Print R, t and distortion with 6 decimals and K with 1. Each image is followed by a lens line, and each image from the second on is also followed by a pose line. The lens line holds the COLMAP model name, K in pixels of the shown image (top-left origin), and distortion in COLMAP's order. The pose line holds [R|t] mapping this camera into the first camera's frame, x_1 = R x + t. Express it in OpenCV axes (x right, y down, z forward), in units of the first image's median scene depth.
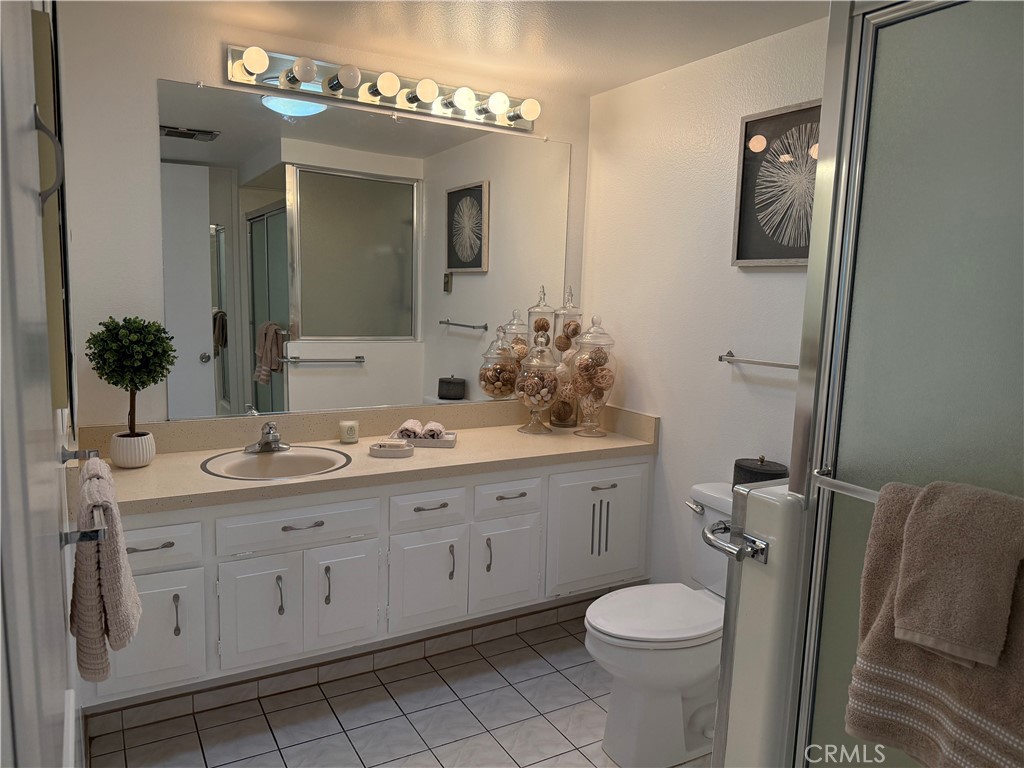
lens RADIAL K [[737.8, 0, 530.0], [0, 737.8, 386.1], [0, 0, 1]] dist [0.078421, -0.120360]
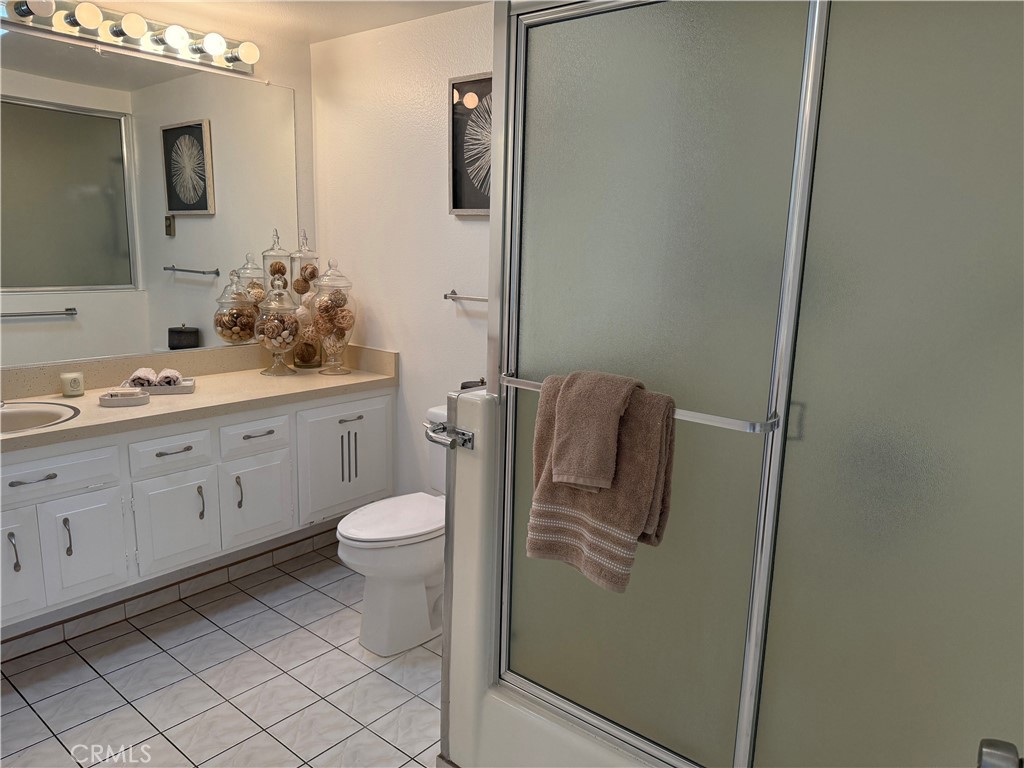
lens RADIAL K [[737.8, 0, 530.0], [0, 737.8, 386.1], [0, 0, 1]] dist [0.078421, -0.120360]
pose [[0.944028, -0.069664, 0.322424, 0.002334], [0.046041, 0.995704, 0.080331, 0.013885], [-0.326635, -0.060990, 0.943181, -0.104427]]
